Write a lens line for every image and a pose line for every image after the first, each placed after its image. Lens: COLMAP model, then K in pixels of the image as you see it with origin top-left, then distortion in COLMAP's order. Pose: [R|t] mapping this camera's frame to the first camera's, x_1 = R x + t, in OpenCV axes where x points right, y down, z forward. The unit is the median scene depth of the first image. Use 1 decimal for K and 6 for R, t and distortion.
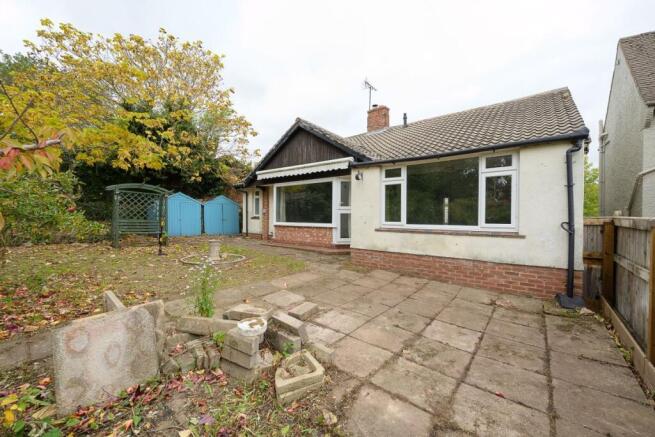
lens RADIAL K [[260.9, 0, 327.0], [0, 260.9, 218.3], [0, 0, 1]] dist [-0.006174, 0.000624]
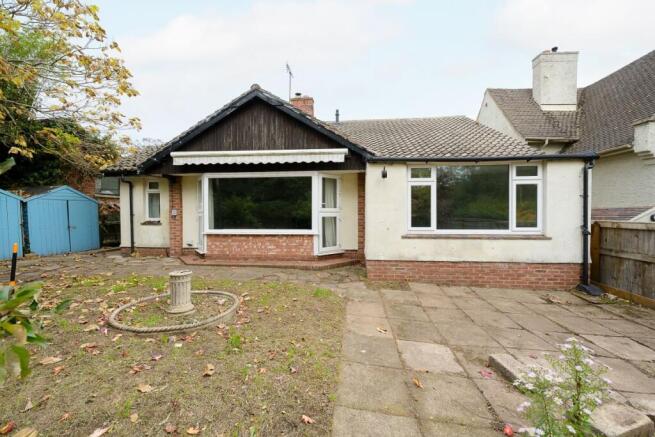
lens RADIAL K [[260.9, 0, 328.5], [0, 260.9, 218.2], [0, 0, 1]] dist [-0.006174, 0.000624]
pose [[0.836132, -0.016132, 0.548291, -0.400456], [0.011773, 0.999865, 0.011465, -0.025069], [-0.548402, -0.003131, 0.836209, 0.332781]]
